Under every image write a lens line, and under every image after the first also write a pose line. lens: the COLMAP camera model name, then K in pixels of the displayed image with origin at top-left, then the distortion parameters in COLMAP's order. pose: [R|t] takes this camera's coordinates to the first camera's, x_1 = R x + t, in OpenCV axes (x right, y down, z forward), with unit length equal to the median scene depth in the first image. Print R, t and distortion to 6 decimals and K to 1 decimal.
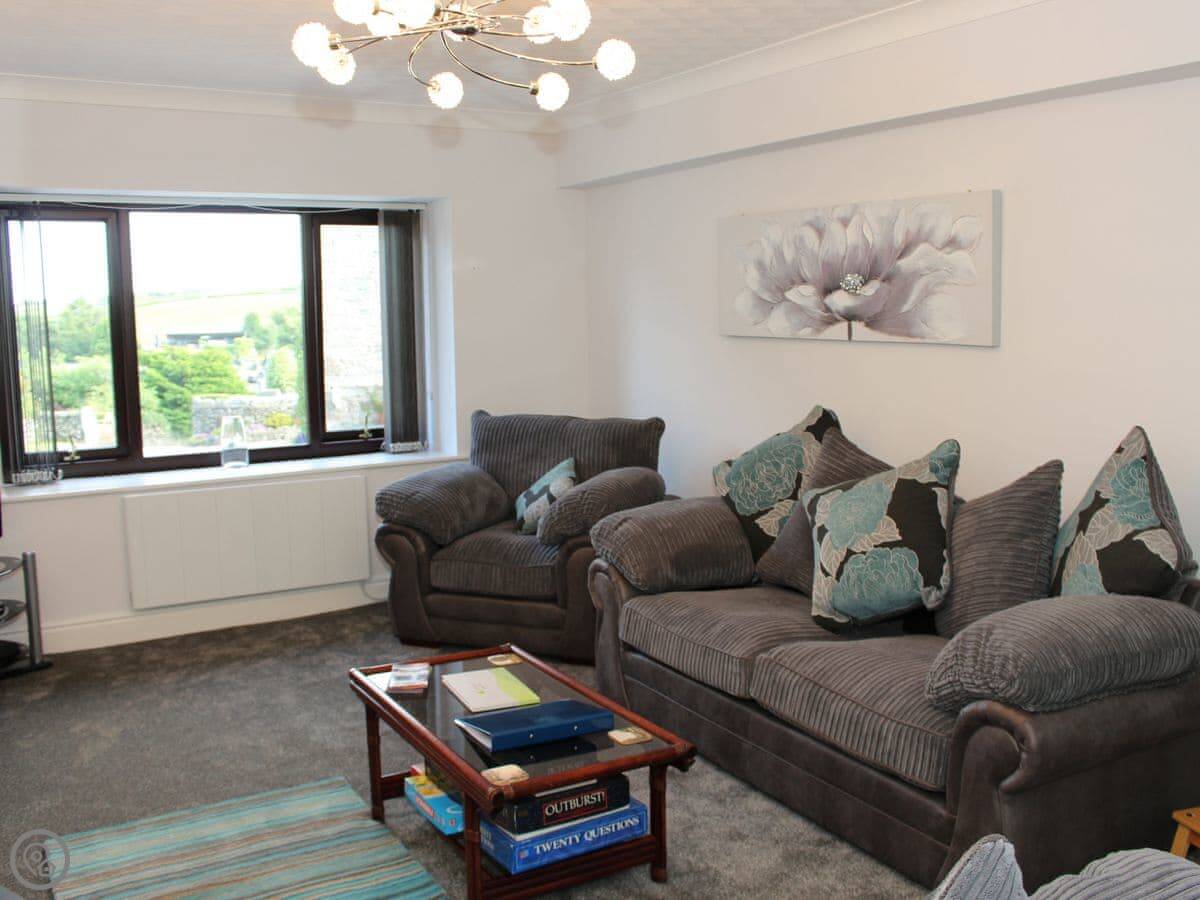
lens RADIAL K [[1093.5, 0, 600.0], [0, 1093.5, 450.0], [0, 0, 1]] dist [-0.013848, -0.005846]
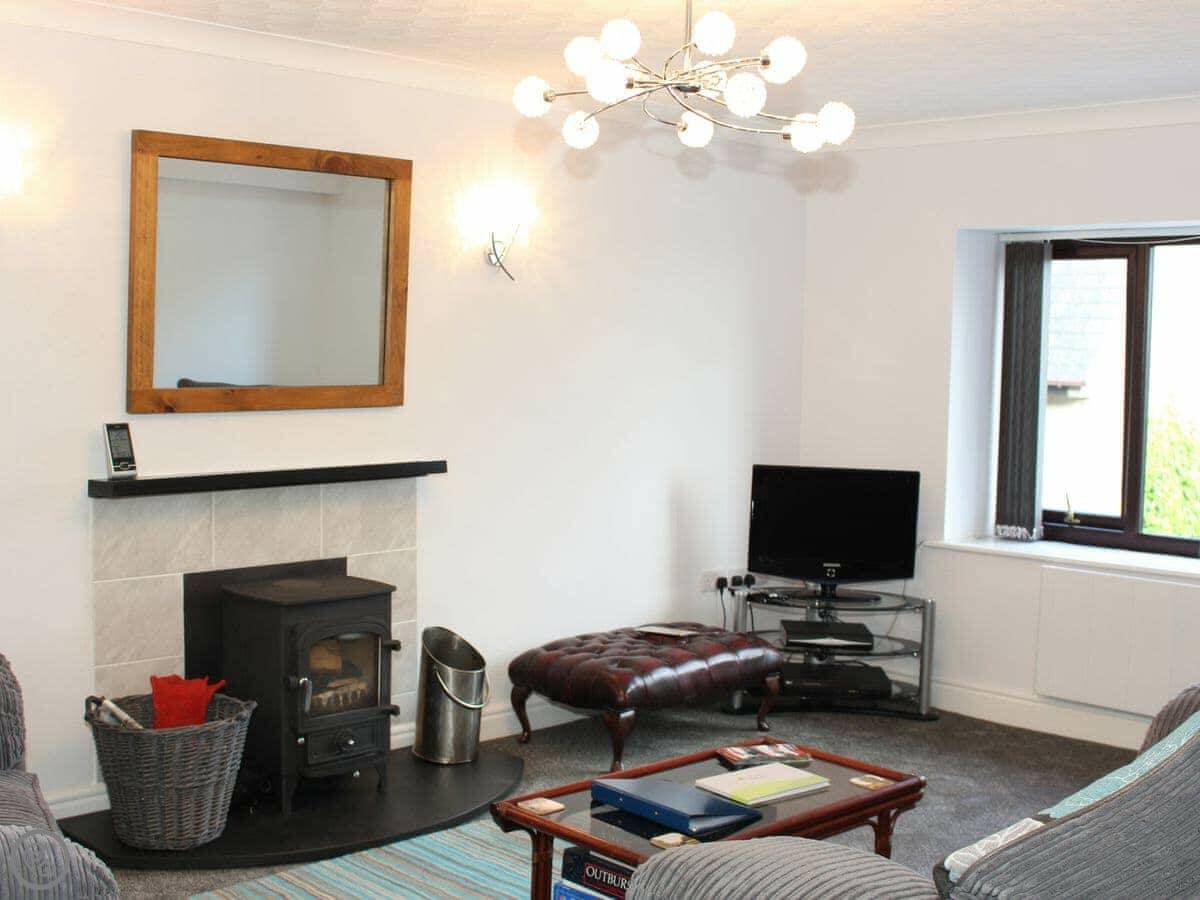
lens RADIAL K [[1471.5, 0, 600.0], [0, 1471.5, 450.0], [0, 0, 1]] dist [-0.000874, -0.503846]
pose [[0.283502, 0.091807, -0.954567, 0.626368], [-0.152375, 0.987073, 0.049679, -0.057439], [0.946789, 0.131368, 0.293826, 0.307847]]
